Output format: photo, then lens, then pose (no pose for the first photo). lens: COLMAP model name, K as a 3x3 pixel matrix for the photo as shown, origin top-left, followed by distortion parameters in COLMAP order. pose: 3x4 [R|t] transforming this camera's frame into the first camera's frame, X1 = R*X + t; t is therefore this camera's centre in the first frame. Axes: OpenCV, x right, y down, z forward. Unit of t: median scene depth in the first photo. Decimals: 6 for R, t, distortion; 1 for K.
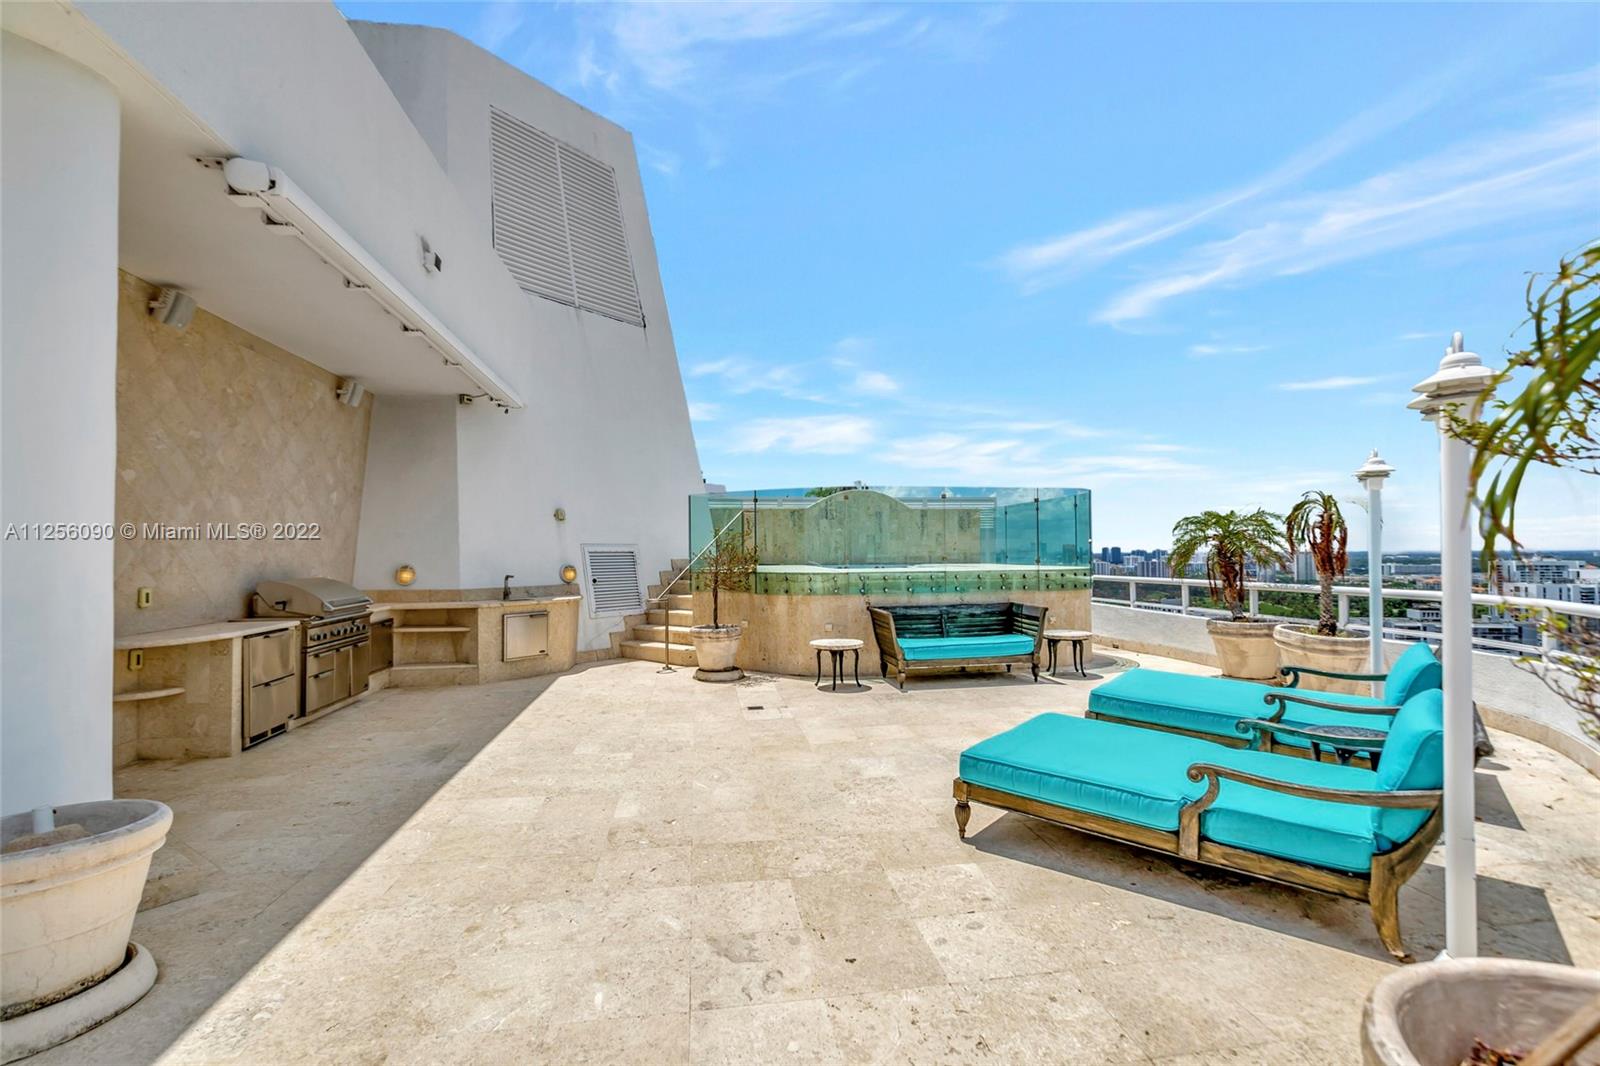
lens RADIAL K [[742.9, 0, 805.2], [0, 742.9, 534.6], [0, 0, 1]] dist [-0.001926, 0.001976]
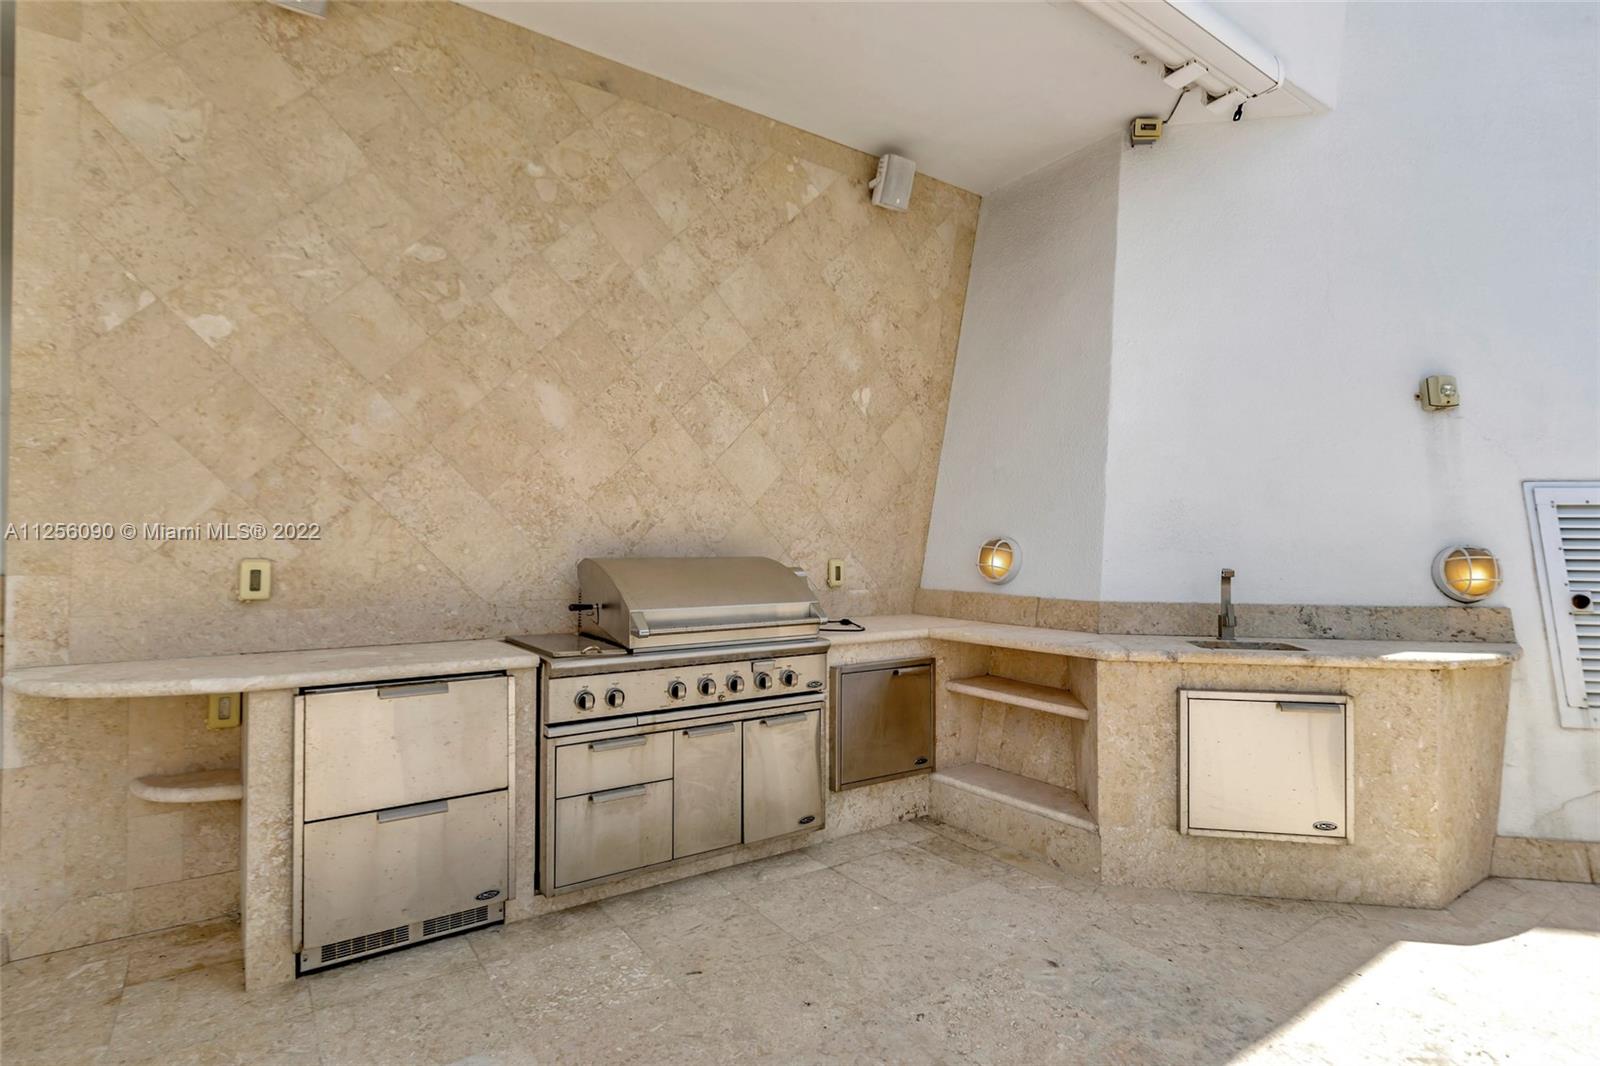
lens RADIAL K [[822.7, 0, 797.4], [0, 822.7, 528.8], [0, 0, 1]] dist [-0.004186, -0.001284]
pose [[0.455177, -0.008321, -0.890362, -0.183833], [0.011246, 0.999930, -0.003596, 0.042267], [0.890330, -0.008376, 0.455239, 0.783333]]
